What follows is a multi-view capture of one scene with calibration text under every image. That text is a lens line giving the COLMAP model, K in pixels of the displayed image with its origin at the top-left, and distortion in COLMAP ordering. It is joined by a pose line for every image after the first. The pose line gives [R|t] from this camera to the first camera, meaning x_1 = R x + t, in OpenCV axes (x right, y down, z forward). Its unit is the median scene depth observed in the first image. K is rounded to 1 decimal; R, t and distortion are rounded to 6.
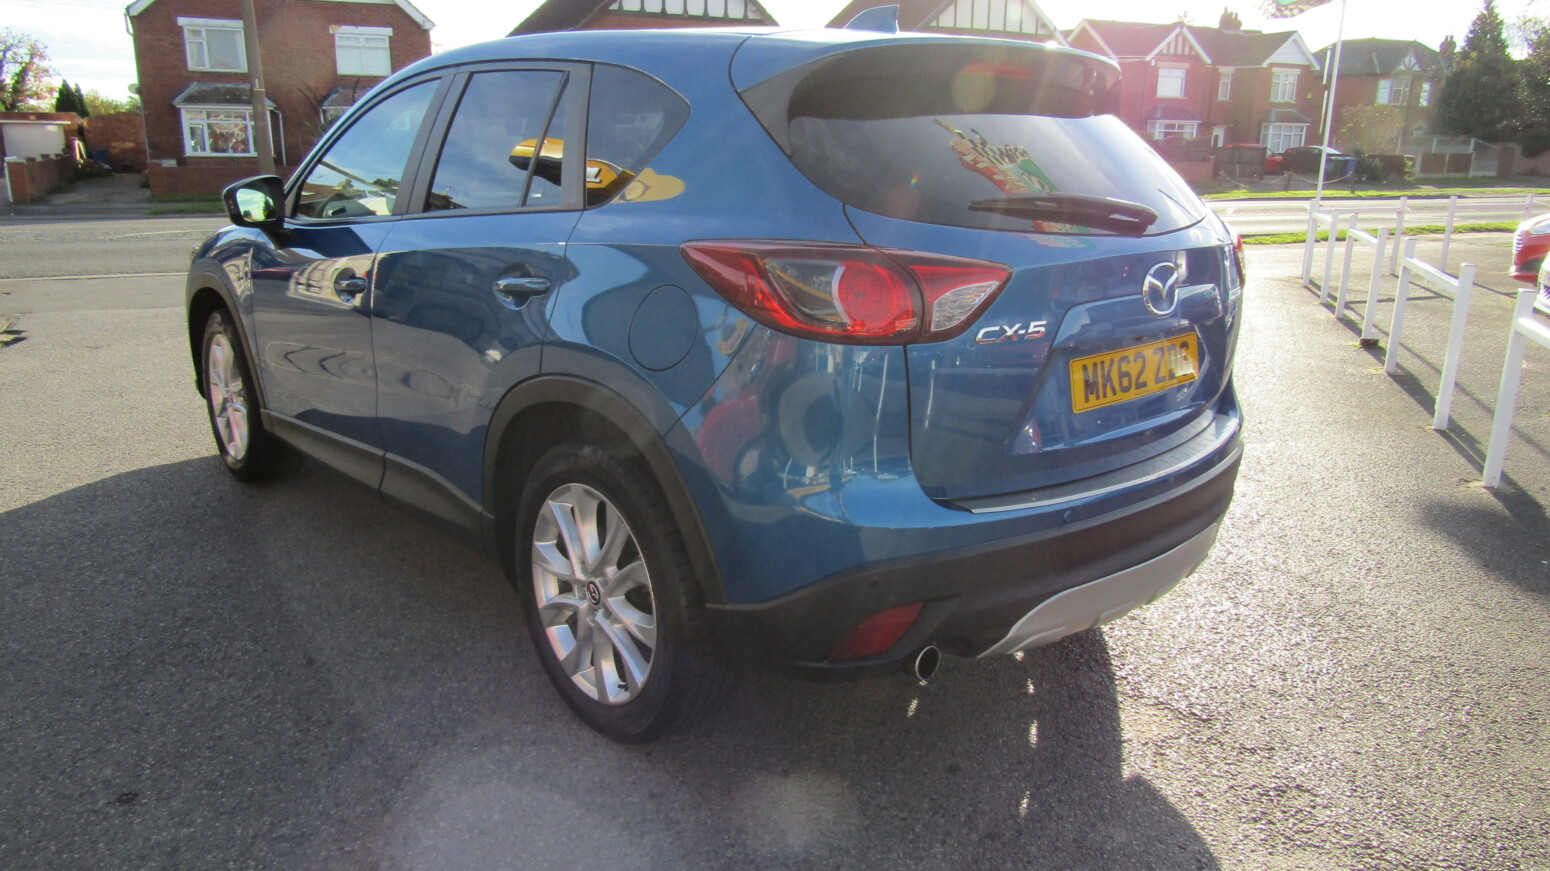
lens RADIAL K [[1088.9, 0, 765.9], [0, 1088.9, 440.7], [0, 0, 1]] dist [-0.009859, 0.010619]
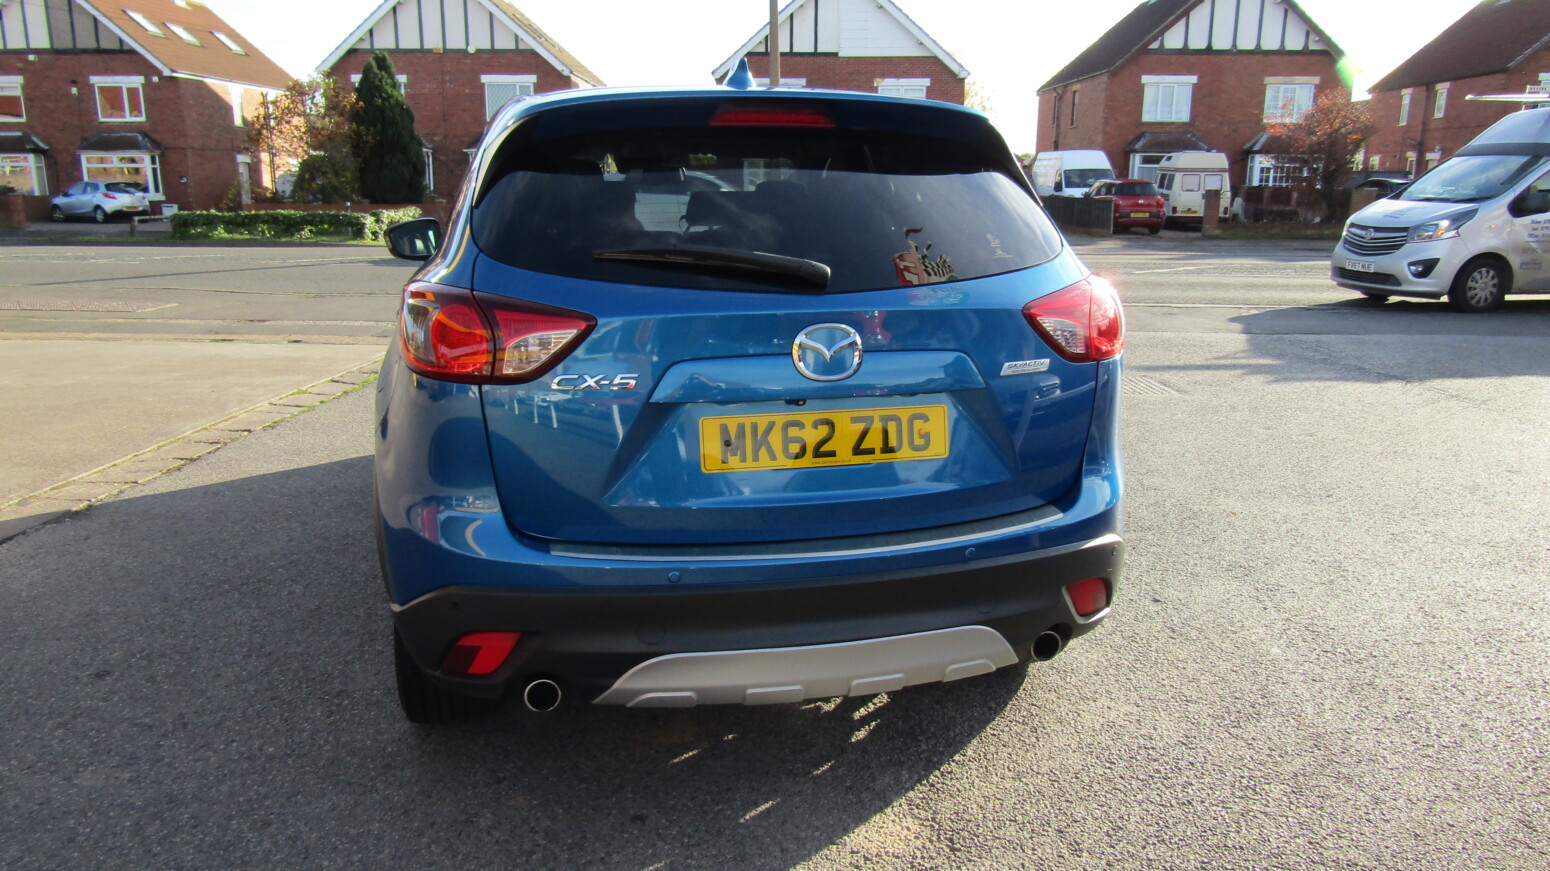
lens RADIAL K [[1088.9, 0, 775.1], [0, 1088.9, 435.4], [0, 0, 1]] dist [-0.009859, 0.010619]
pose [[0.882313, 0.101226, -0.459649, 0.765110], [-0.119840, 0.992728, -0.011414, -0.053539], [0.455151, 0.065155, 0.888027, 0.163850]]
